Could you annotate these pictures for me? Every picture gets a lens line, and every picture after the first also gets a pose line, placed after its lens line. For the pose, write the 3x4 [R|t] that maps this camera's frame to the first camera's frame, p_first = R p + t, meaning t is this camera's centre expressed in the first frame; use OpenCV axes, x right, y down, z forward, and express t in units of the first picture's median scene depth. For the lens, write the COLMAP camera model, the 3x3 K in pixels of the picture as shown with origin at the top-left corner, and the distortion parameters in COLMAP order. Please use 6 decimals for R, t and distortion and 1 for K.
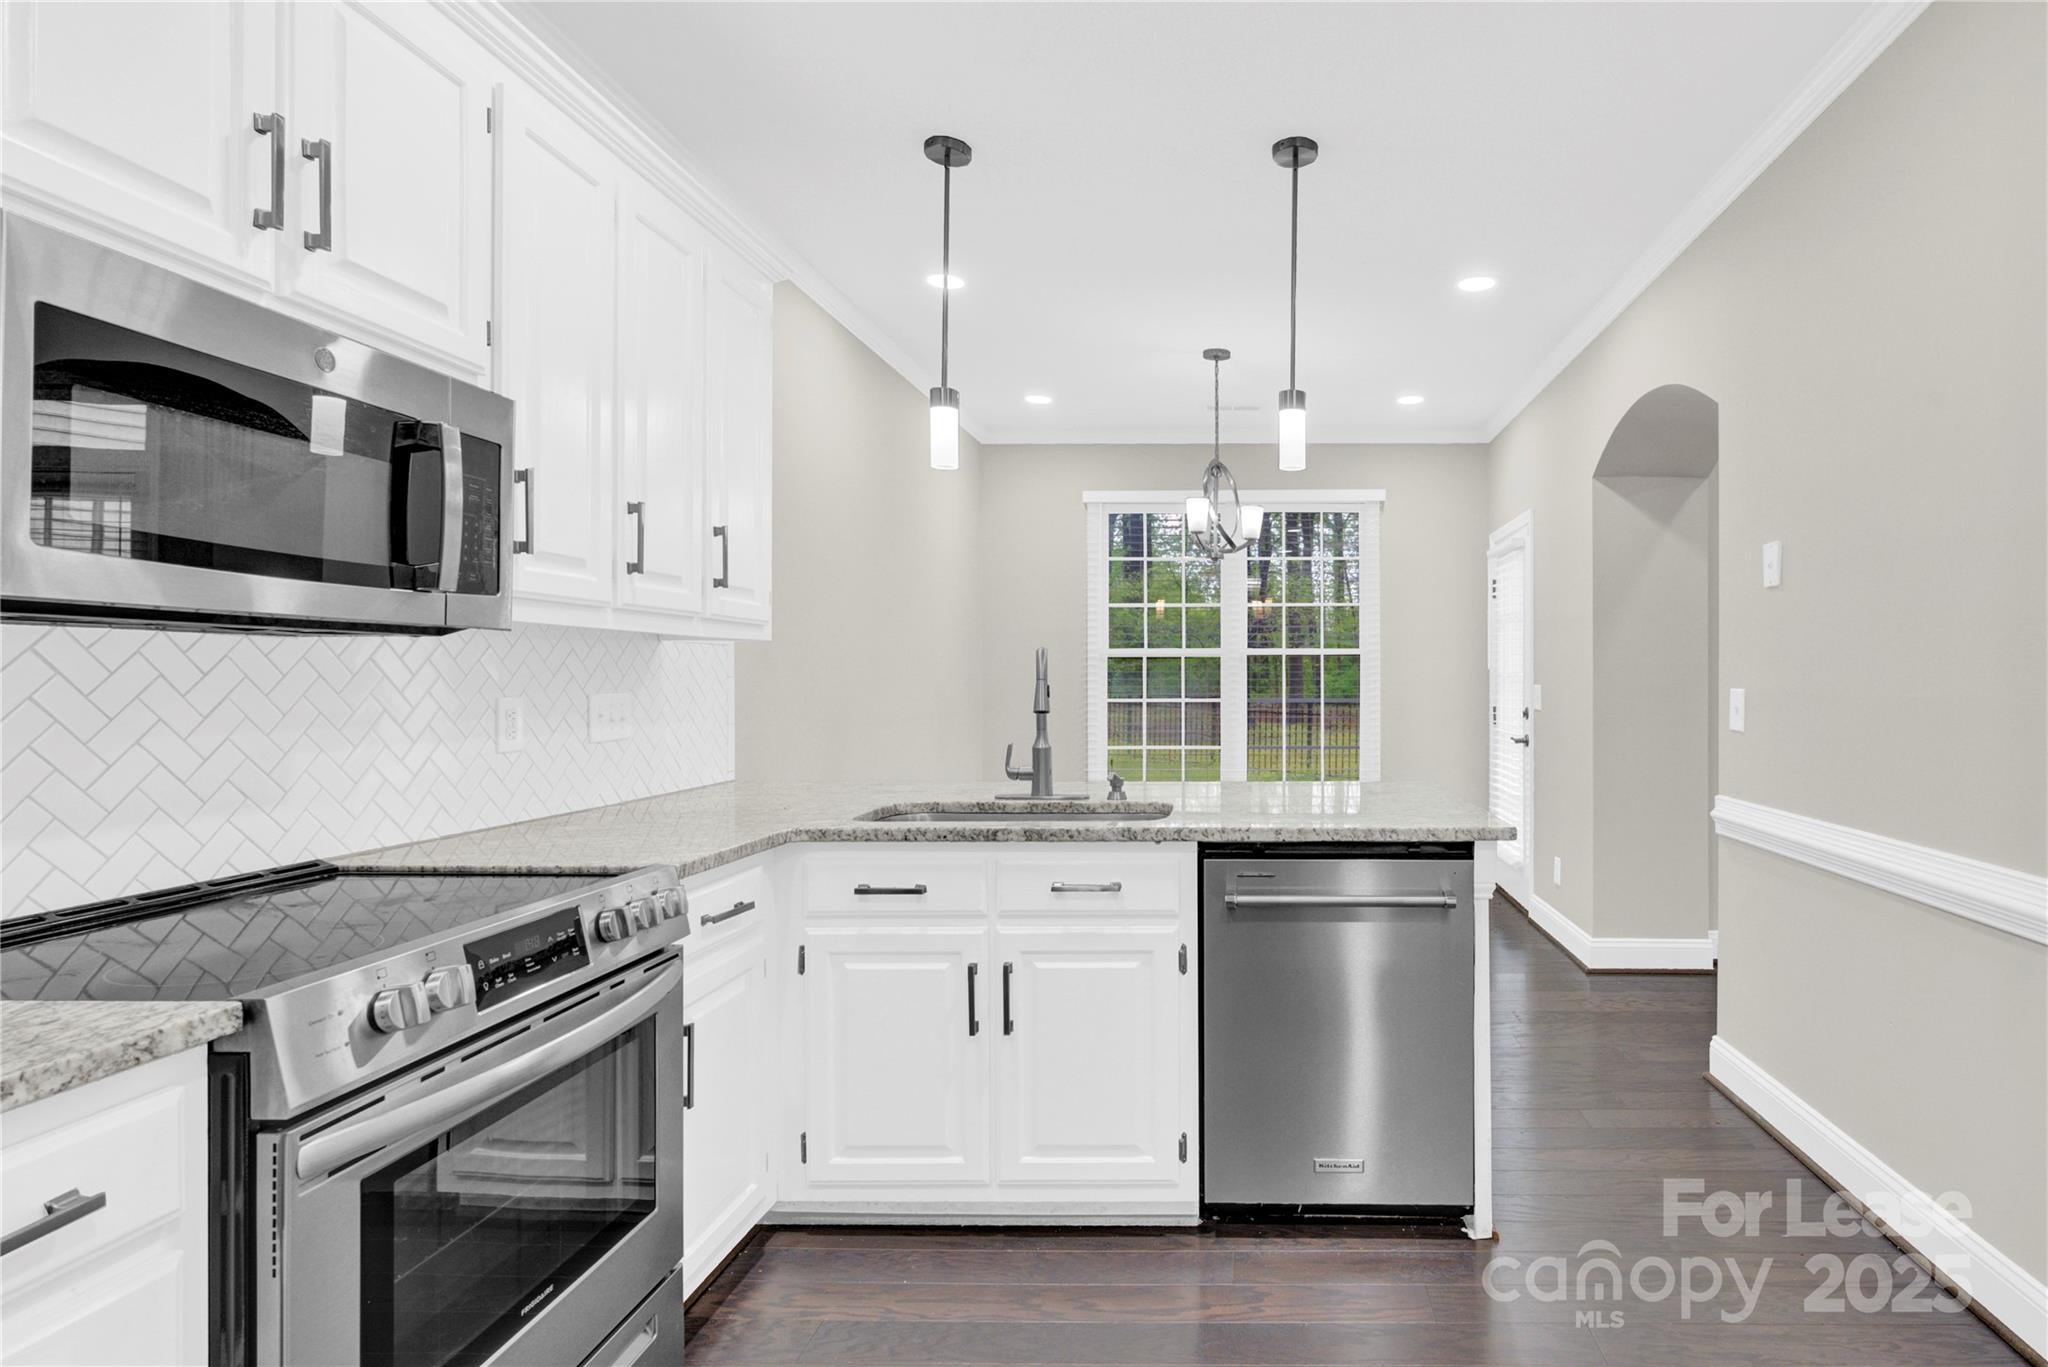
lens RADIAL K [[998.9, 0, 1025.9], [0, 998.9, 674.7], [0, 0, 1]] dist [0.000690, -0.000089]
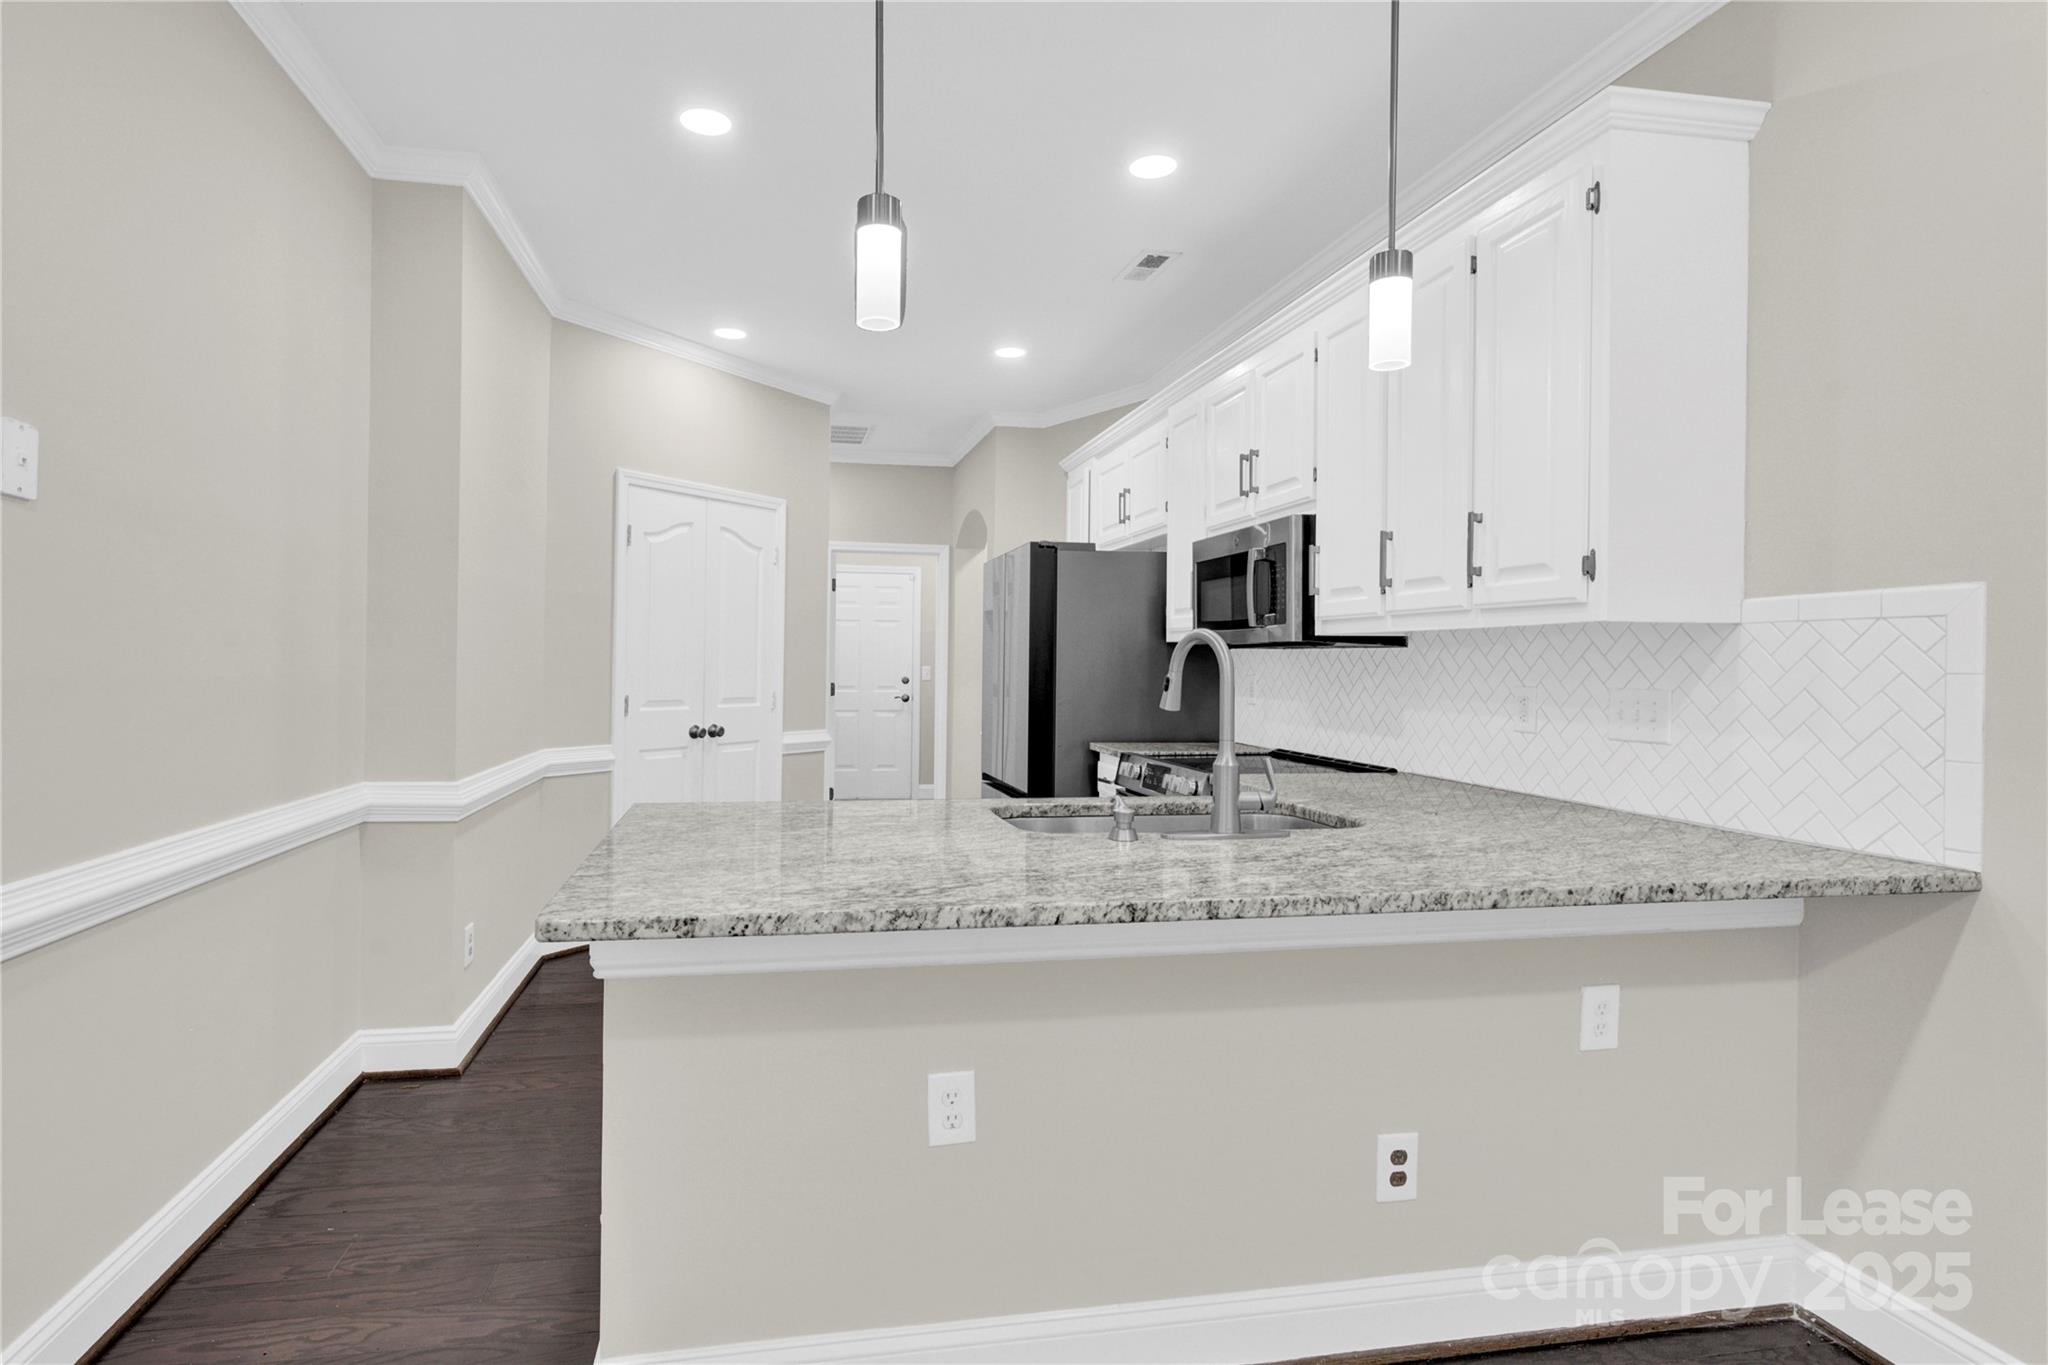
lens RADIAL K [[998.9, 0, 1025.9], [0, 998.9, 673.7], [0, 0, 1]] dist [0.000690, -0.000089]
pose [[-0.885539, -0.004666, -0.464541, 0.574370], [-0.008251, 0.999950, 0.005685, 0.004751], [0.464492, 0.008867, -0.885533, 1.767779]]
